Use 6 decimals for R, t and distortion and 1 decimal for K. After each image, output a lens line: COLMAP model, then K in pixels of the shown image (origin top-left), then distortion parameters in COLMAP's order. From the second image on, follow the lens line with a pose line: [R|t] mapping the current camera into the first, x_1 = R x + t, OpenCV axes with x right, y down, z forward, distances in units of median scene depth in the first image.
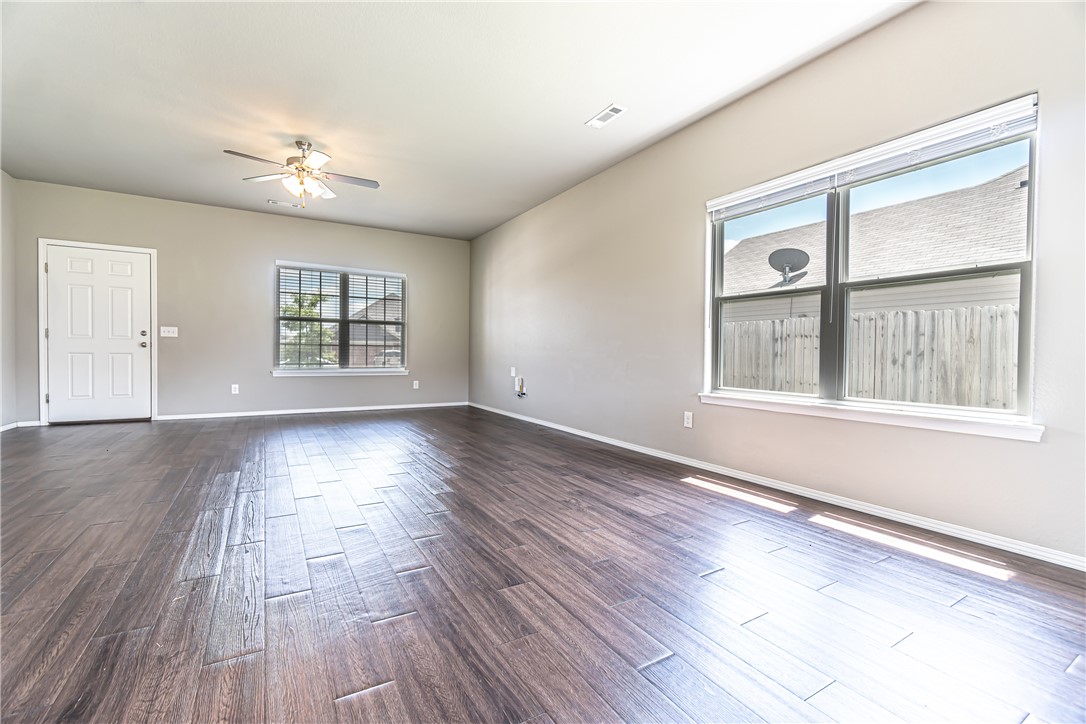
lens RADIAL K [[468.1, 0, 544.8], [0, 468.1, 360.3], [0, 0, 1]] dist [-0.007667, -0.000694]
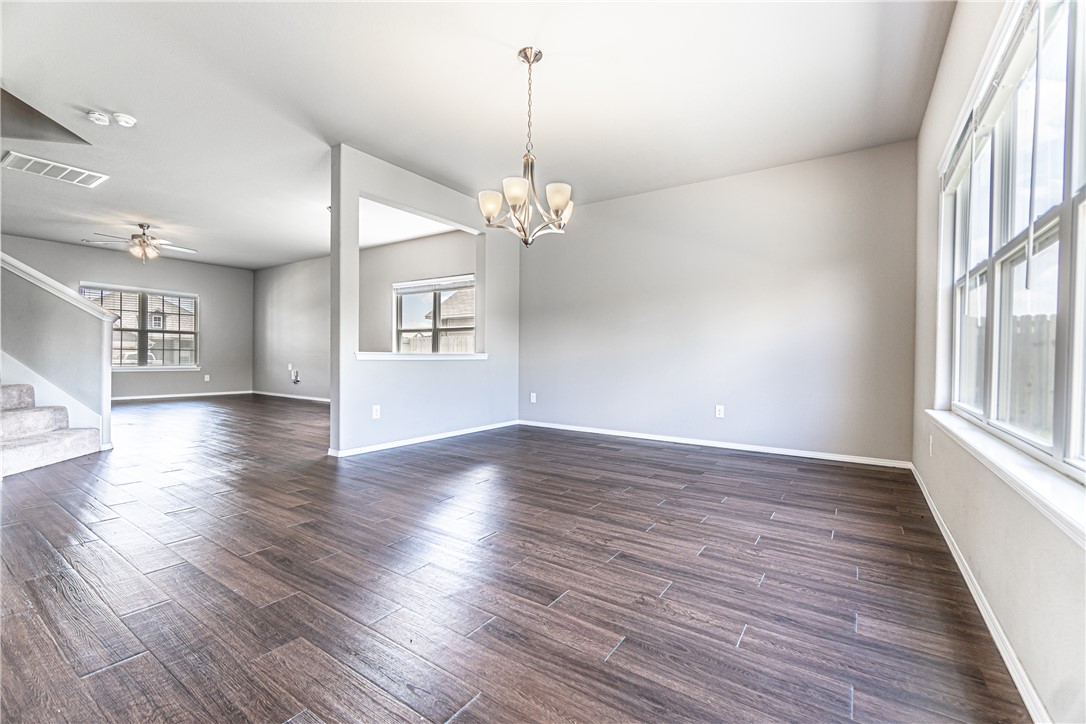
lens RADIAL K [[468.1, 0, 544.8], [0, 468.1, 359.3], [0, 0, 1]] dist [-0.007667, -0.000694]
pose [[0.906694, -0.002389, 0.421783, 0.037995], [0.002531, 0.999997, 0.000222, 0.000640], [-0.421782, 0.000867, 0.906697, -0.645471]]
